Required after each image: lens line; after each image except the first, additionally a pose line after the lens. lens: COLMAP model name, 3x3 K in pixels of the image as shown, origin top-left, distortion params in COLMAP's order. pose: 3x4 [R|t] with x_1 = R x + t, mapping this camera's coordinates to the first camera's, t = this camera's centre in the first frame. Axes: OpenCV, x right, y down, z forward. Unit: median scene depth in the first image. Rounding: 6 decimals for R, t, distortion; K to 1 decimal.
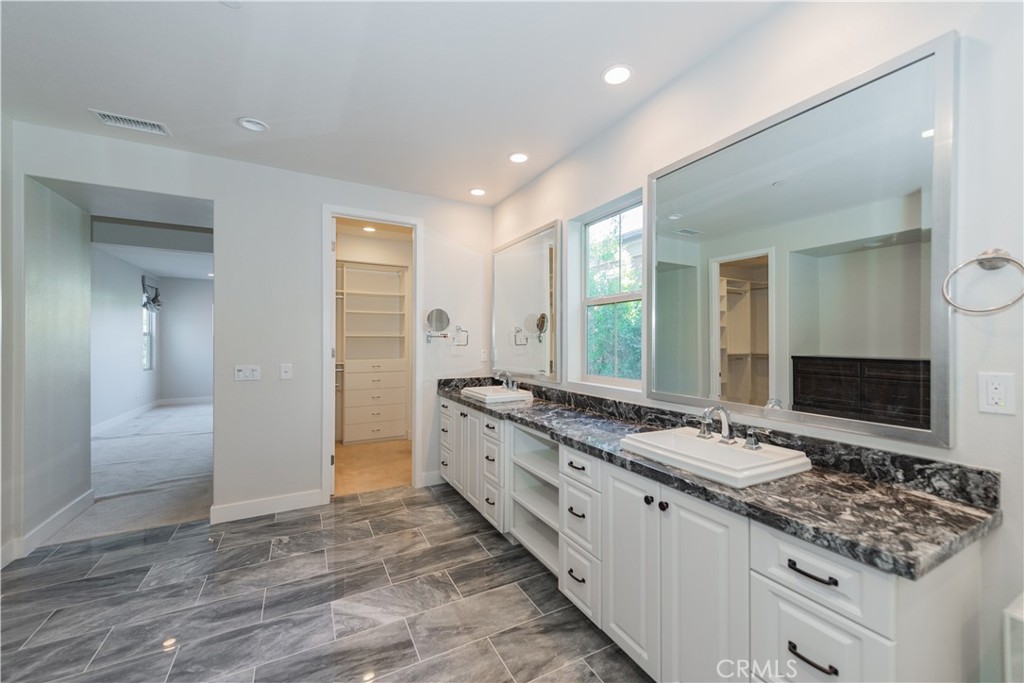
lens RADIAL K [[411.0, 0, 510.4], [0, 411.0, 338.1], [0, 0, 1]] dist [0.014597, -0.003396]
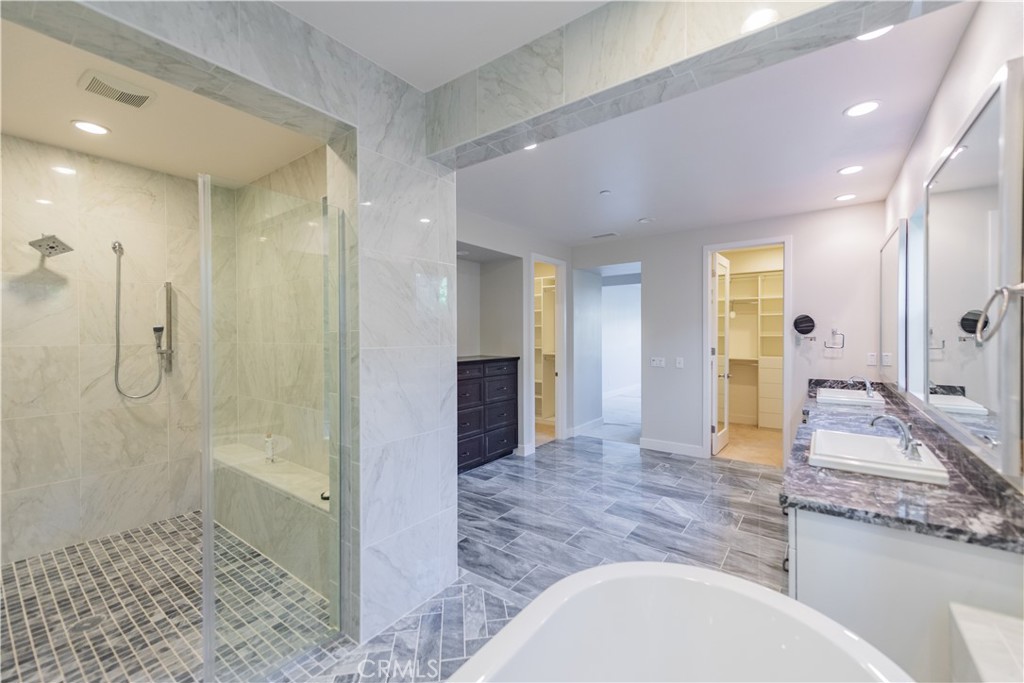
lens RADIAL K [[411.0, 0, 510.9], [0, 411.0, 338.9], [0, 0, 1]] dist [0.014597, -0.003396]
pose [[0.429088, 0.015057, -0.903137, 0.706396], [0.008614, 0.999747, 0.020760, -0.049035], [0.903222, -0.016688, 0.428850, -0.251726]]
